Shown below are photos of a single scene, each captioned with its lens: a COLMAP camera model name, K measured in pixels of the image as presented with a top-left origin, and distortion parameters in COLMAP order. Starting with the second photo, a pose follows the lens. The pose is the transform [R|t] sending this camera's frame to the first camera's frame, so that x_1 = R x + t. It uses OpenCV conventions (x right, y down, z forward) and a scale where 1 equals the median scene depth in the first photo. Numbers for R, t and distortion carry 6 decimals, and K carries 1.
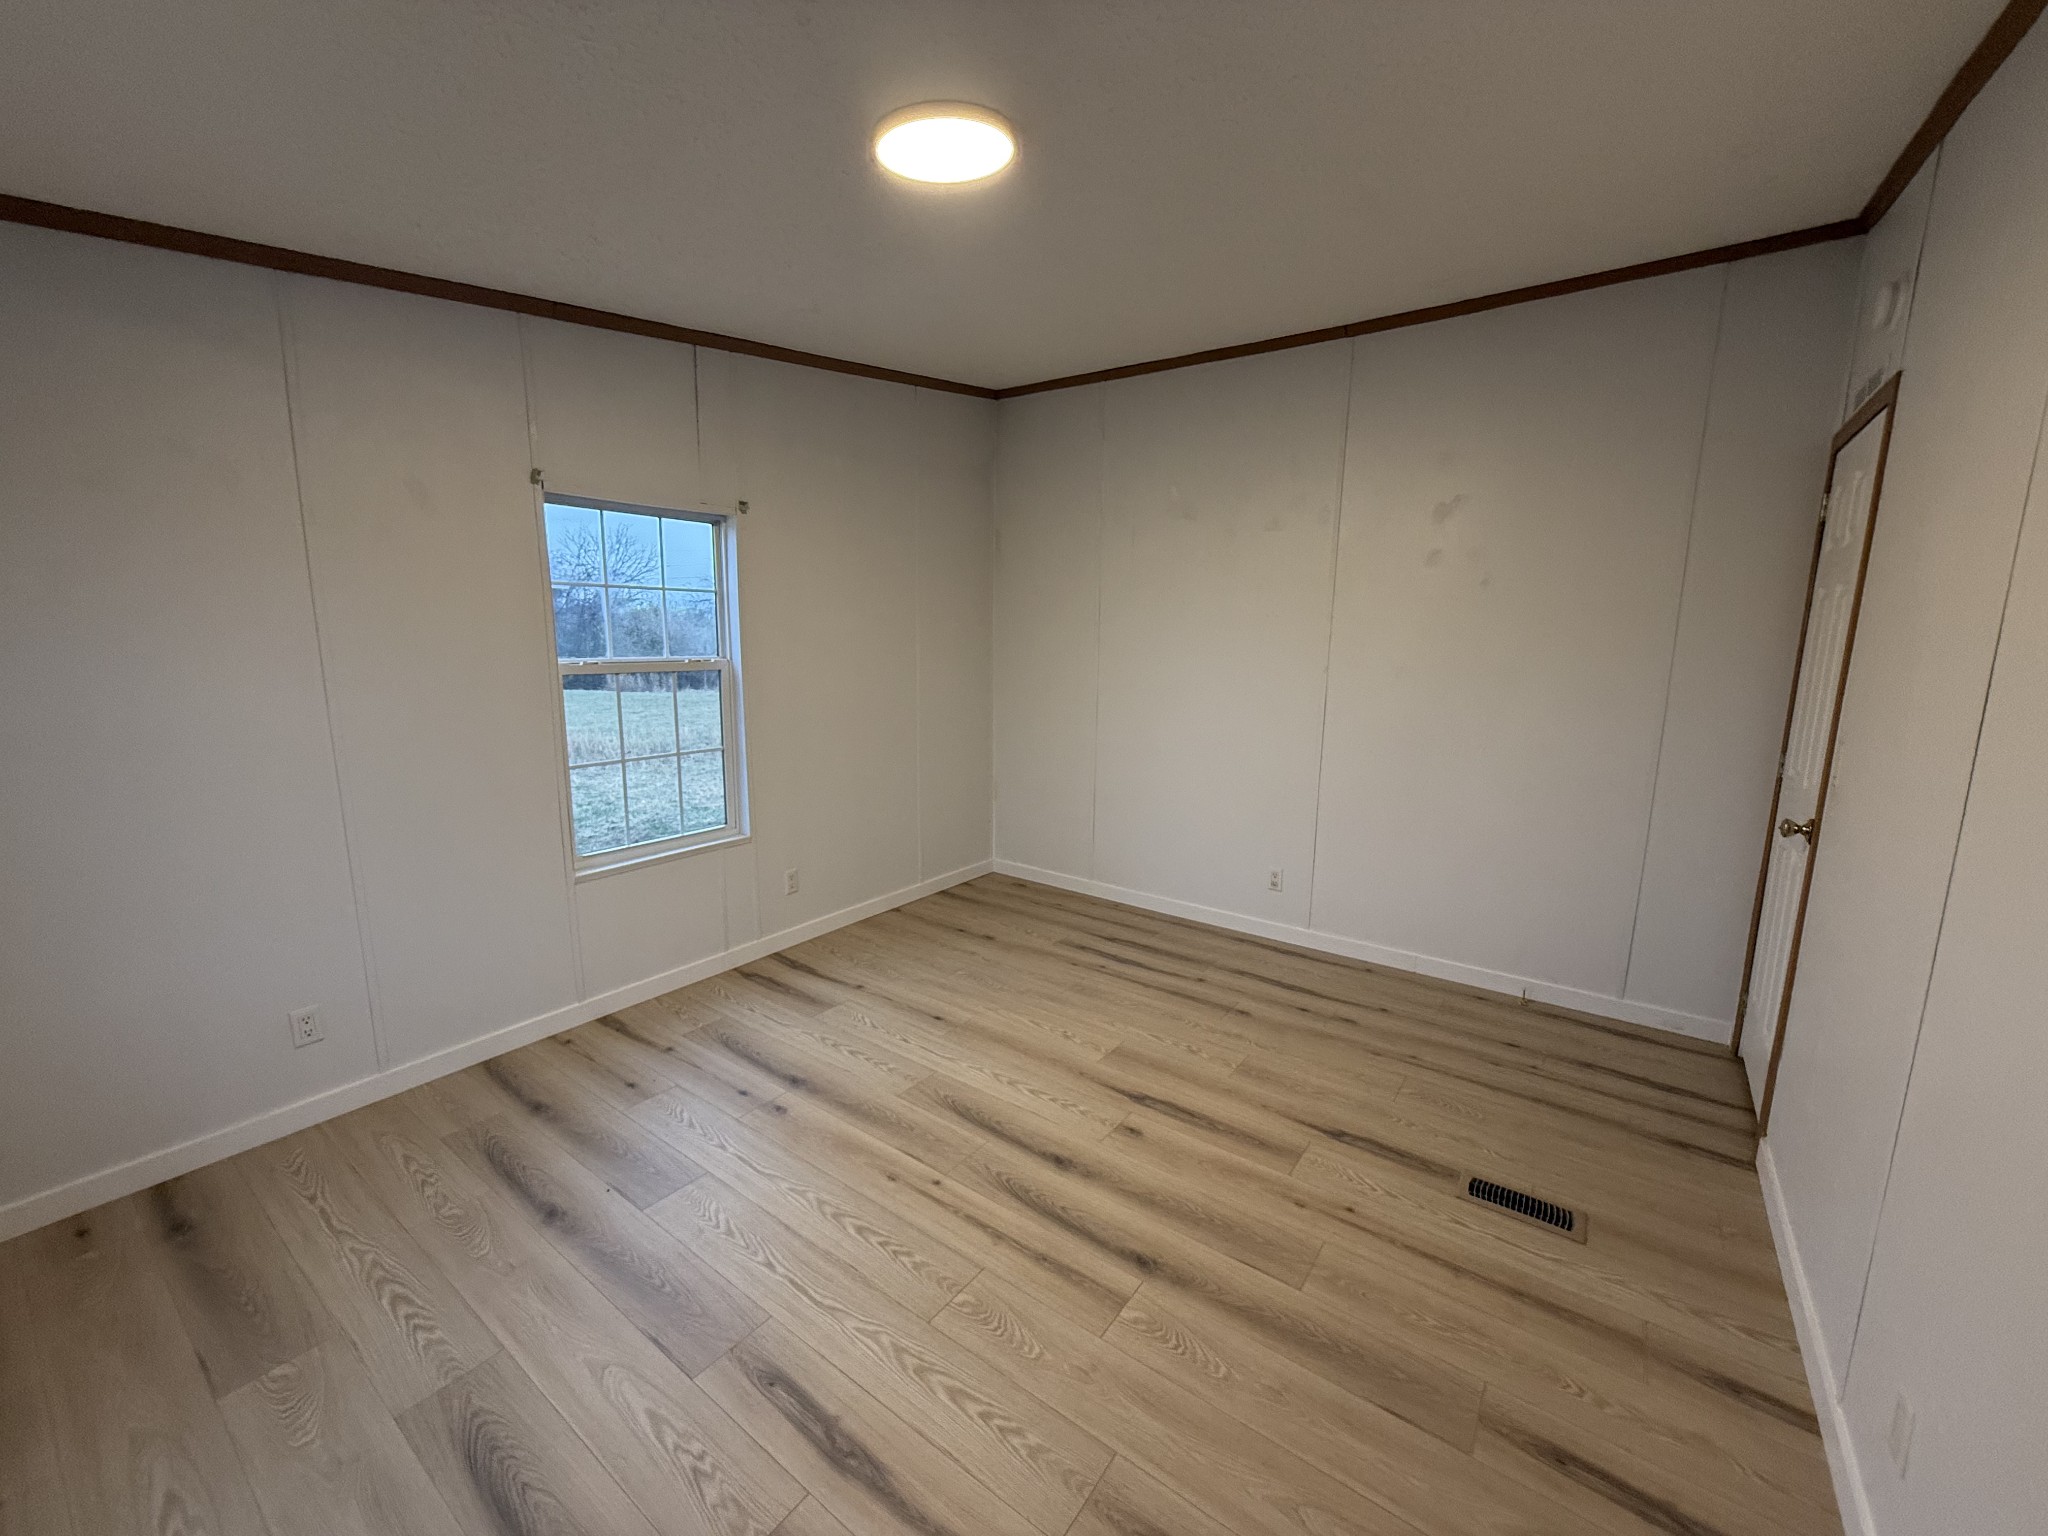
lens RADIAL K [[815.7, 0, 1028.4], [0, 815.7, 772.0], [0, 0, 1]] dist [-0.001781, -0.000586]
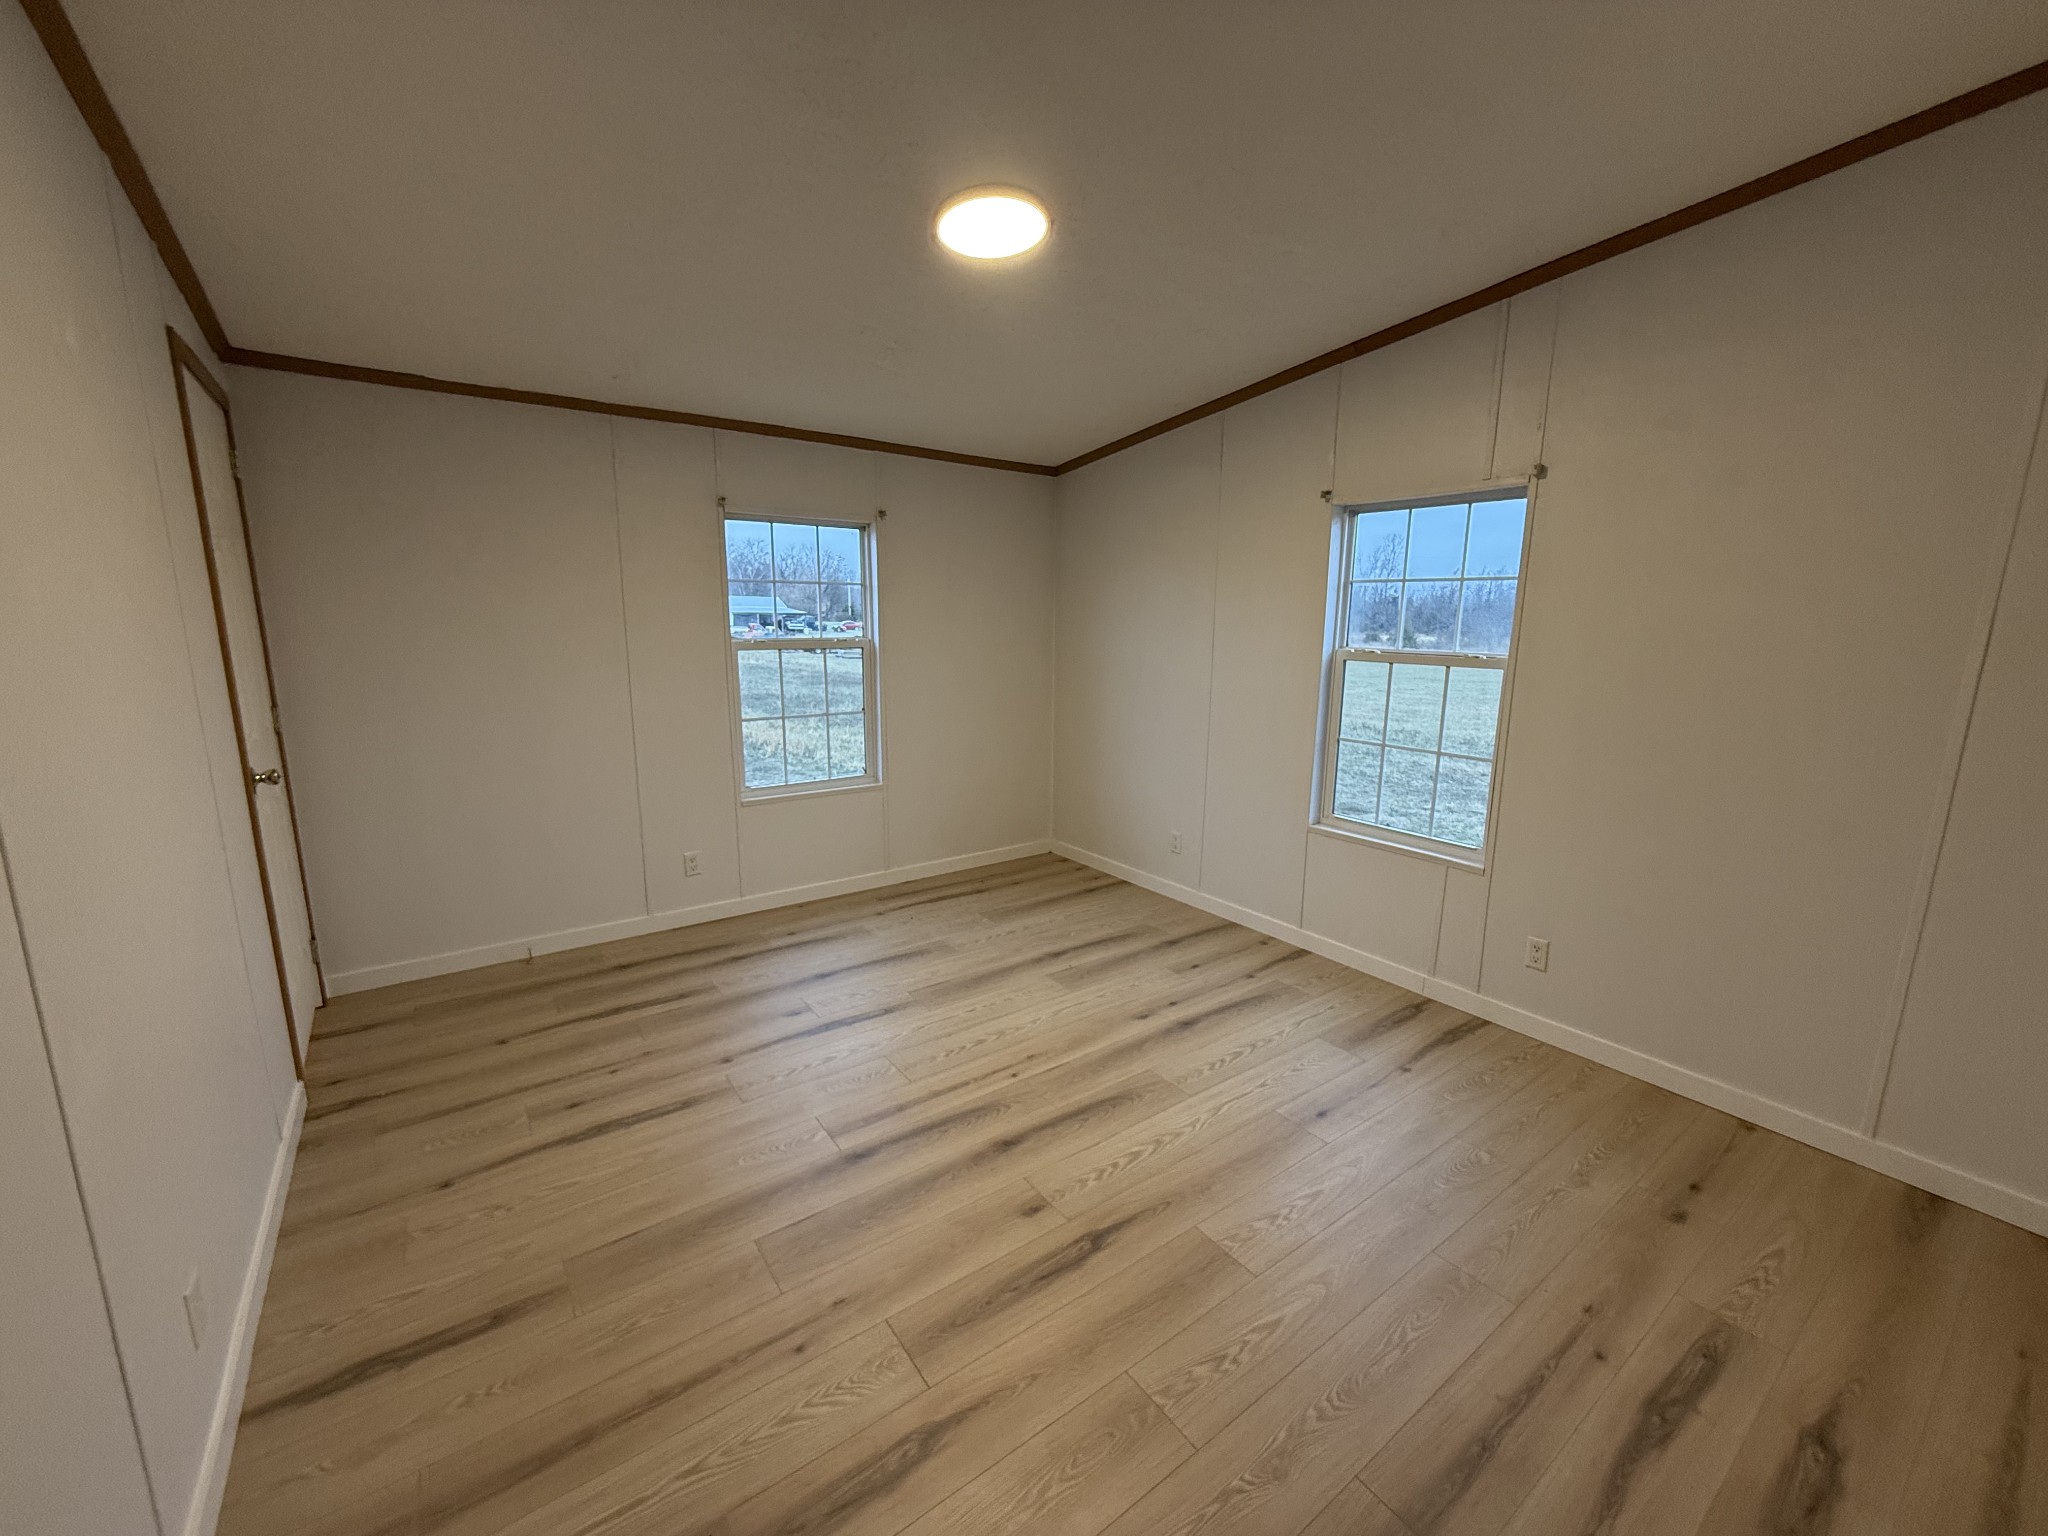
lens RADIAL K [[815.7, 0, 1033.3], [0, 815.7, 772.3], [0, 0, 1]] dist [-0.001781, -0.000586]
pose [[-0.306038, 0.164354, -0.937725, 0.785474], [-0.182058, 0.956703, 0.227098, -0.167729], [0.934449, 0.240221, -0.262866, 1.042659]]
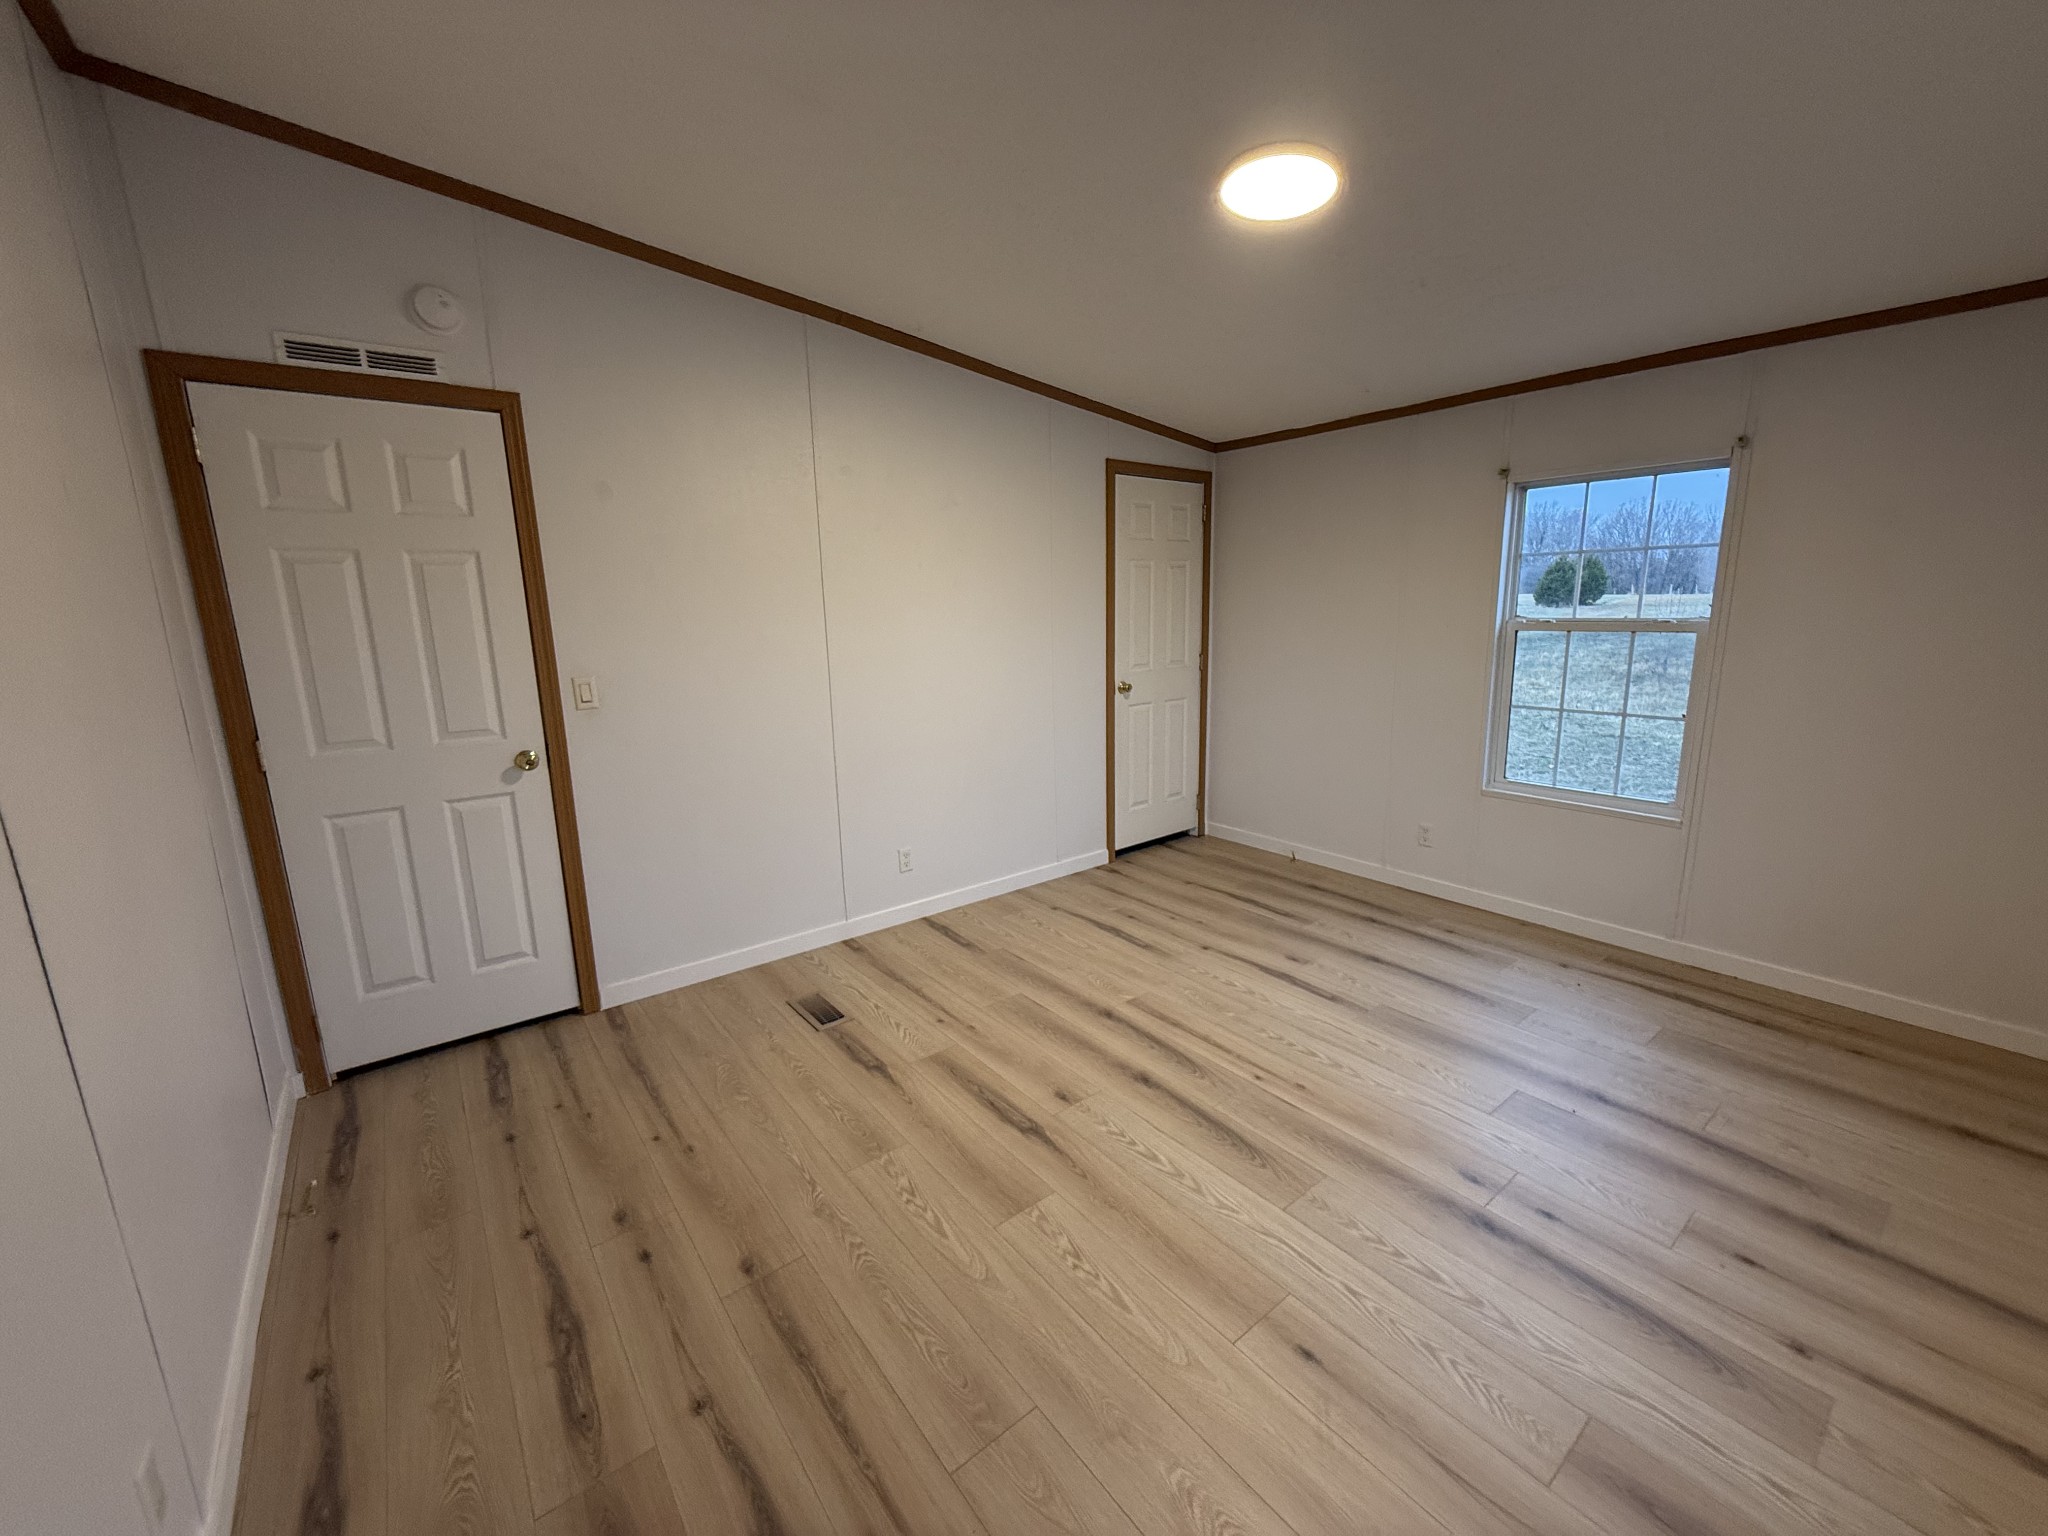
lens RADIAL K [[815.7, 0, 1025.7], [0, 815.7, 766.9], [0, 0, 1]] dist [-0.001781, -0.000586]
pose [[-0.960349, -0.051870, 0.273932, -0.075266], [0.054236, 0.929012, 0.366054, -0.282334], [-0.273473, 0.366397, -0.889362, 1.641318]]
